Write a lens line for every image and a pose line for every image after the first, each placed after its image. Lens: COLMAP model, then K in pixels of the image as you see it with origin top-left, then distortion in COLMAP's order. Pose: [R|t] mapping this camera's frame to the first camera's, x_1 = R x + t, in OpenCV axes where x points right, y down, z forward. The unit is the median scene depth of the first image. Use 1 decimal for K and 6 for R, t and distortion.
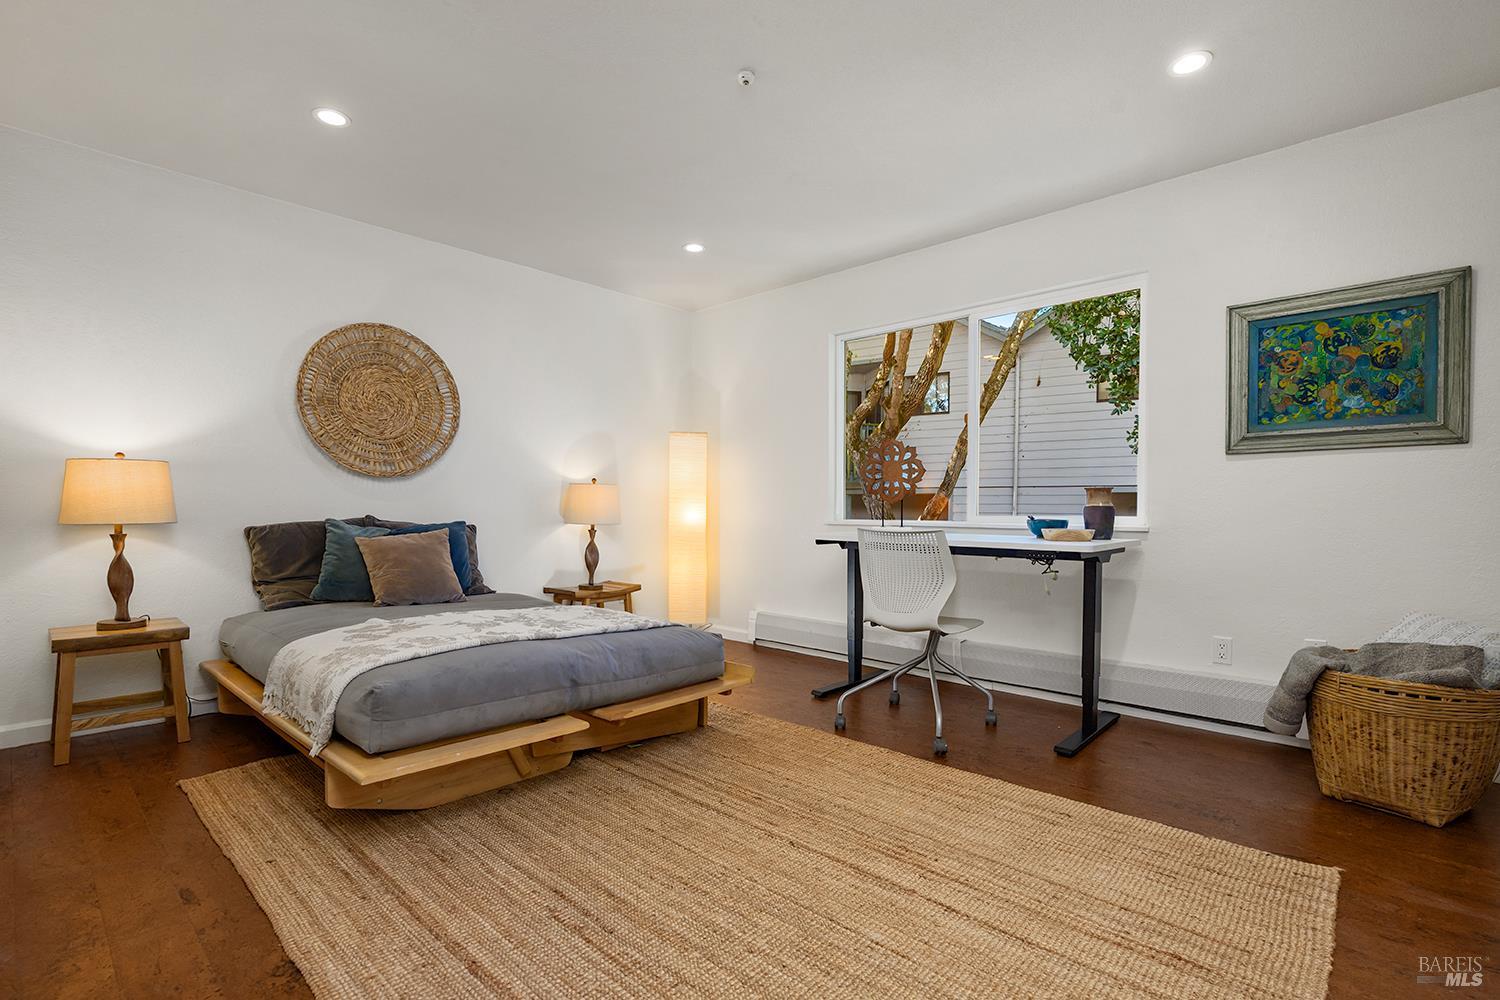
lens RADIAL K [[683.9, 0, 750.0], [0, 683.9, 500.0], [0, 0, 1]] dist [-0.000287, -0.000015]
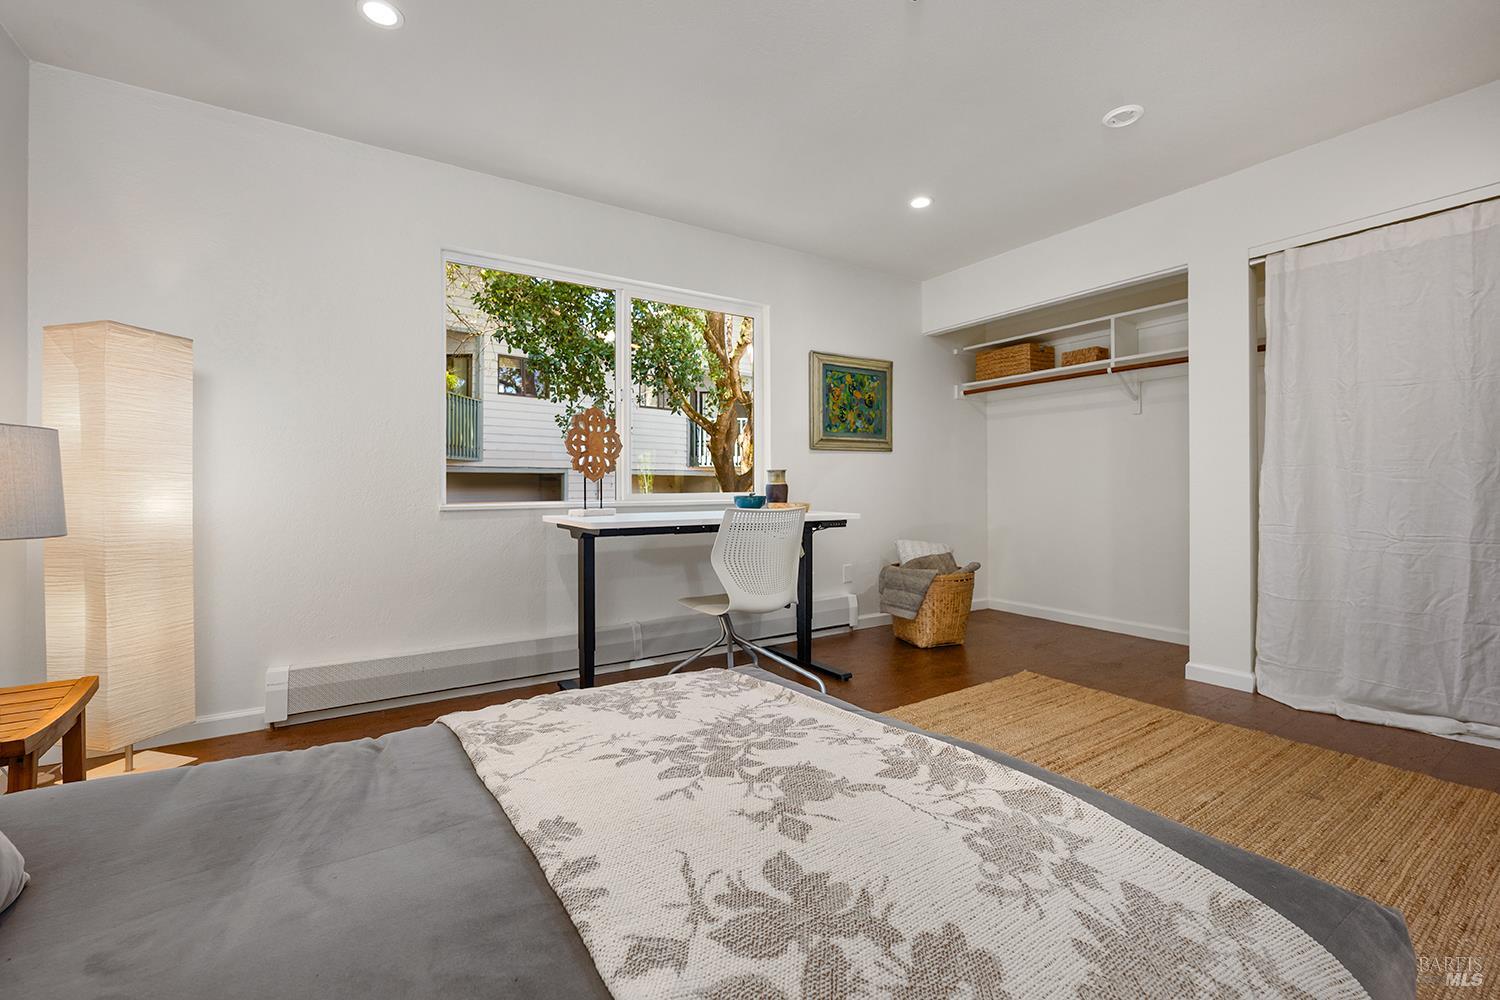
lens RADIAL K [[610.9, 0, 747.7], [0, 610.9, 481.7], [0, 0, 1]] dist [-0.000829, -0.000076]
pose [[0.267355, 0.000039, 0.963598, -0.668939], [-0.009437, 0.999952, 0.002578, 0.001773], [-0.963552, -0.009783, 0.267342, 0.836644]]
